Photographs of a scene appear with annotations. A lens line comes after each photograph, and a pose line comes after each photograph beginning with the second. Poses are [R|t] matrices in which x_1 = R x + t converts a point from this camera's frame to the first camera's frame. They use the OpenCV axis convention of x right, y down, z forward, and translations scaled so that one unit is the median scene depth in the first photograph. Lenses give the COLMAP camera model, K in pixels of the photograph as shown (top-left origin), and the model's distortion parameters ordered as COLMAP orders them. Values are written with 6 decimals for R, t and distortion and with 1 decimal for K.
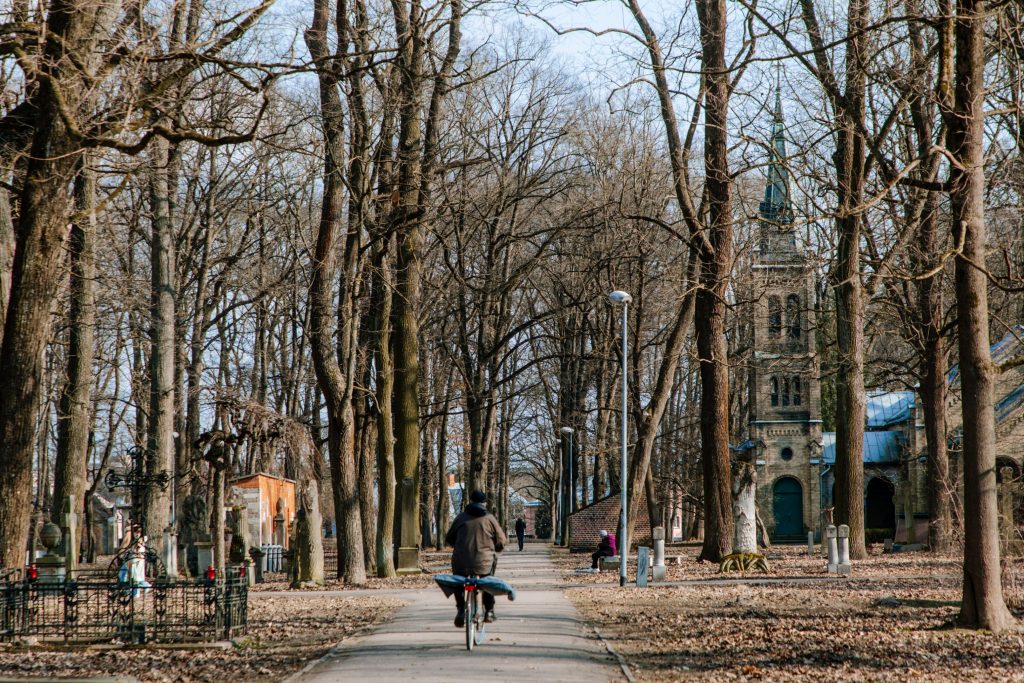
lens RADIAL K [[3193.6, 0, 545.0], [0, 3193.6, 343.6], [0, 0, 1]] dist [0.014663, 1.133045]
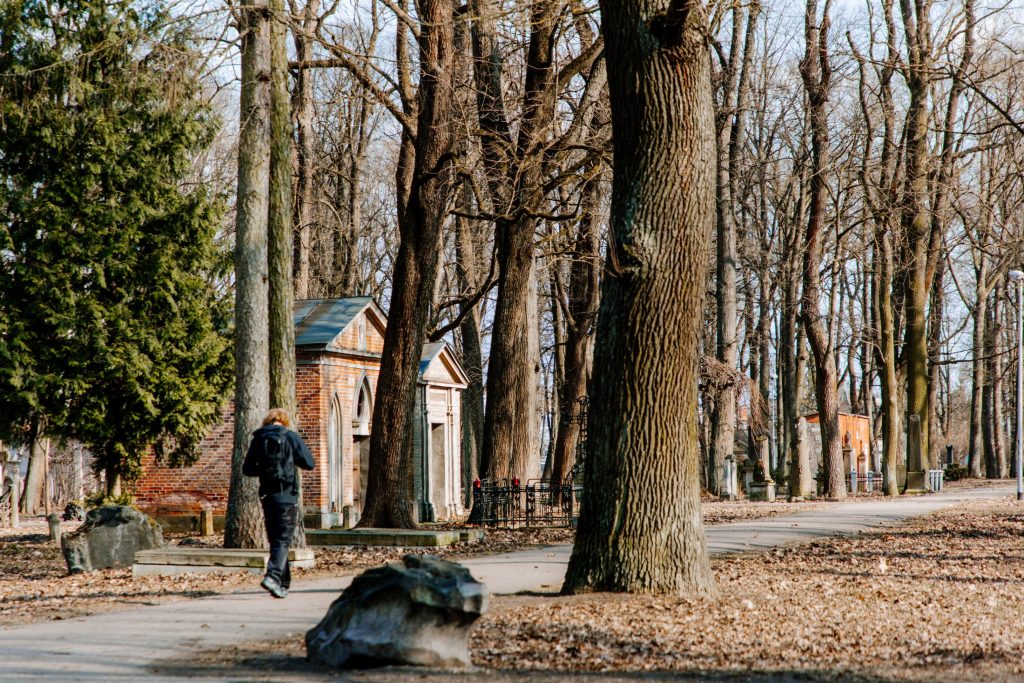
lens RADIAL K [[3131.0, 0, 512.0], [0, 3131.0, 341.5], [0, 0, 1]] dist [0.121848, 0.448736]
pose [[0.973172, -0.007793, -0.229945, 0.085982], [0.012332, 0.999756, 0.018308, -0.009959], [0.229747, -0.020652, 0.973031, -0.205620]]
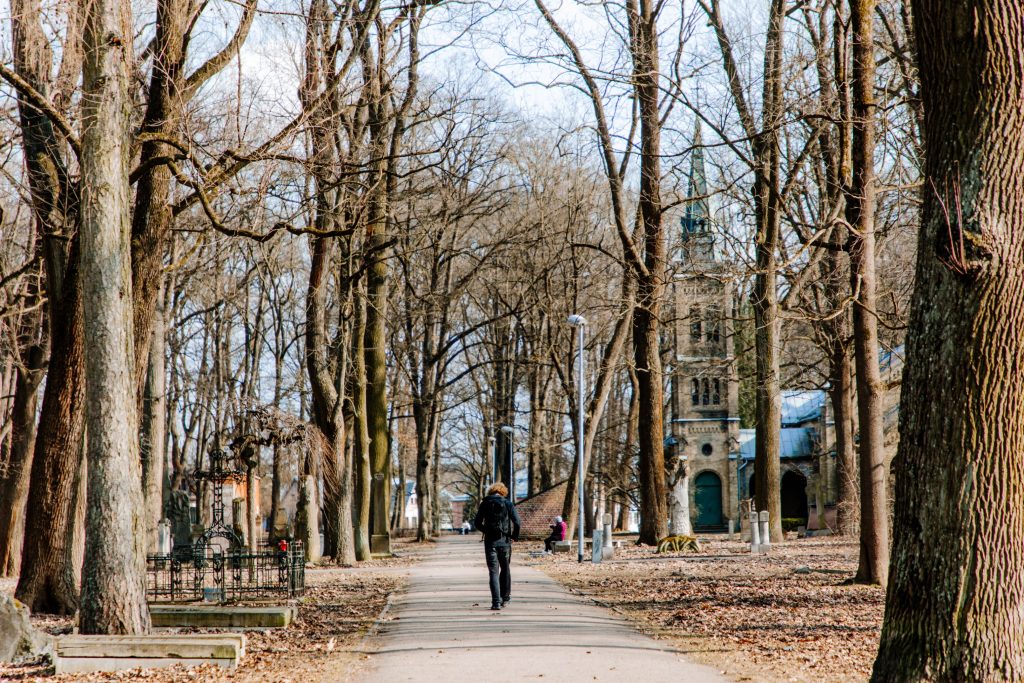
lens RADIAL K [[3193.6, 0, 545.0], [0, 3193.6, 343.6], [0, 0, 1]] dist [0.014663, 1.133045]
pose [[0.999611, -0.004975, 0.027438, -0.015518], [0.004939, 0.999987, 0.001404, -0.005628], [-0.027444, -0.001268, 0.999623, -0.140423]]
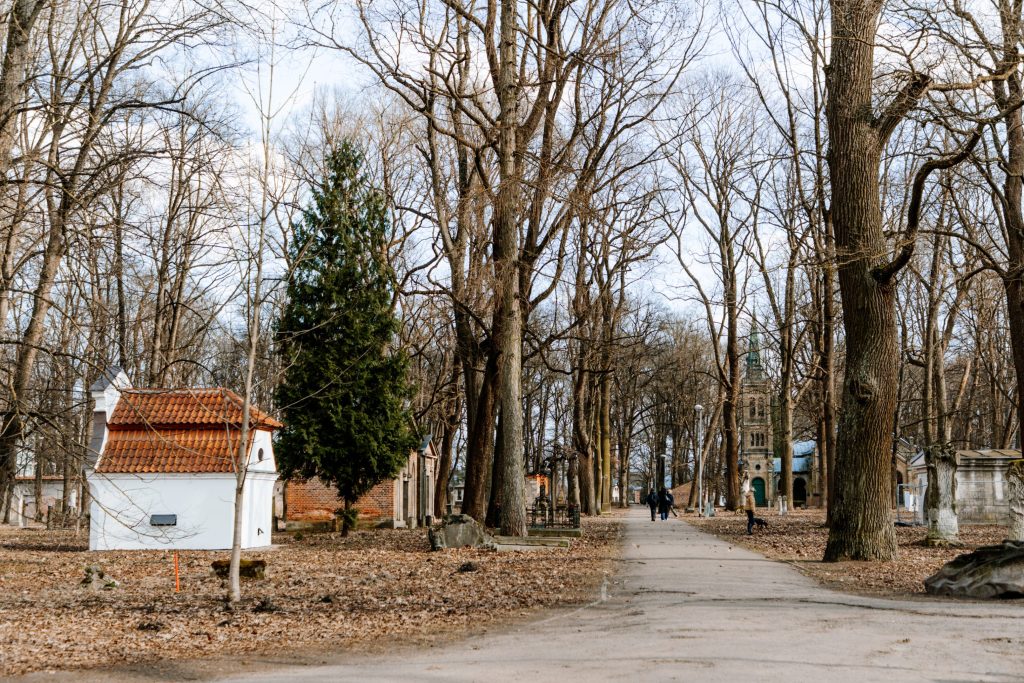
lens RADIAL K [[1538.3, 0, 512.0], [0, 1538.3, 341.5], [0, 0, 1]] dist [0.096852, -0.037567]
pose [[0.996794, 0.004296, -0.079901, -0.021228], [-0.007912, 0.998955, -0.045004, -0.007710], [0.079625, 0.045492, 0.995786, -0.208719]]
